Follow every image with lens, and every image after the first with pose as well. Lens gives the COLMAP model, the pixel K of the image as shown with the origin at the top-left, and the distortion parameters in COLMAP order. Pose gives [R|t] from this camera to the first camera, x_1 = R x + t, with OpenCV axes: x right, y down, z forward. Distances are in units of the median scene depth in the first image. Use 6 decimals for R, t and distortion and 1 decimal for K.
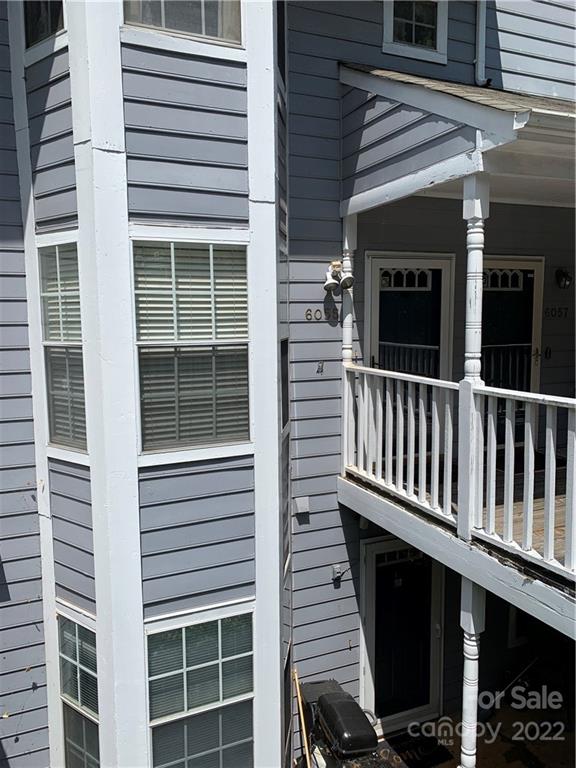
lens RADIAL K [[588.4, 0, 287.4], [0, 588.4, 389.3], [0, 0, 1]] dist [0.003668, -0.002391]
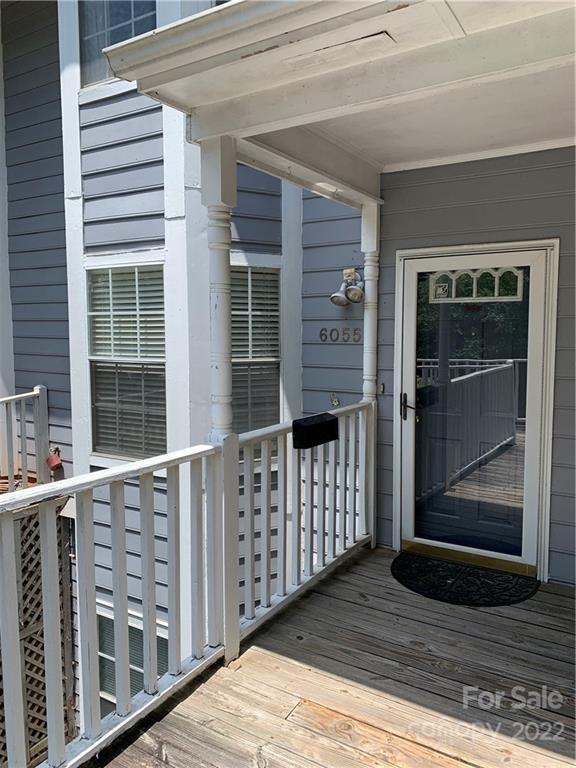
lens RADIAL K [[588.4, 0, 285.6], [0, 588.4, 382.3], [0, 0, 1]] dist [0.003668, -0.002391]
pose [[0.595609, 0.080338, -0.799247, 0.853346], [-0.107444, 0.994013, 0.019847, -0.089086], [0.796057, 0.074053, 0.600675, 0.579777]]
